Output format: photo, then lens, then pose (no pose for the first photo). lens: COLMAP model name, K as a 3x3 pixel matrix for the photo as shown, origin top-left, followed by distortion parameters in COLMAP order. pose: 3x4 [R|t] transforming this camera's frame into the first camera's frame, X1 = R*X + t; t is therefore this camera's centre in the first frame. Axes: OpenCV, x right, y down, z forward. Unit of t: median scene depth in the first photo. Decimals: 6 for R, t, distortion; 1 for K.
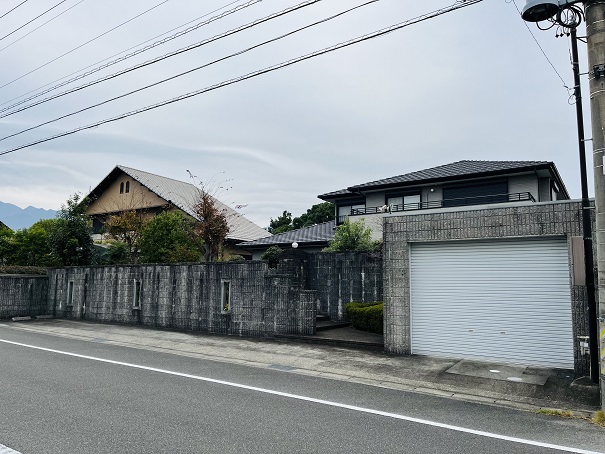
lens RADIAL K [[460.9, 0, 302.5], [0, 460.9, 227.0], [0, 0, 1]] dist [0.077788, -0.133214]
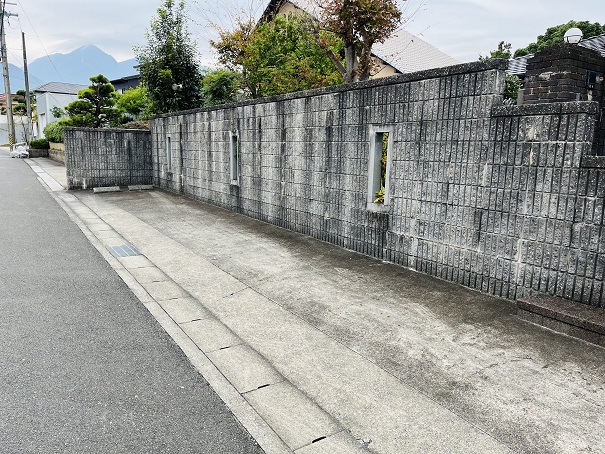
lens RADIAL K [[460.9, 0, 302.5], [0, 460.9, 227.0], [0, 0, 1]] dist [0.077788, -0.133214]
pose [[0.919084, 0.076533, -0.386559, -0.062468], [0.037667, 0.959405, 0.279504, 0.076507], [0.392258, -0.271448, 0.878891, 0.558035]]
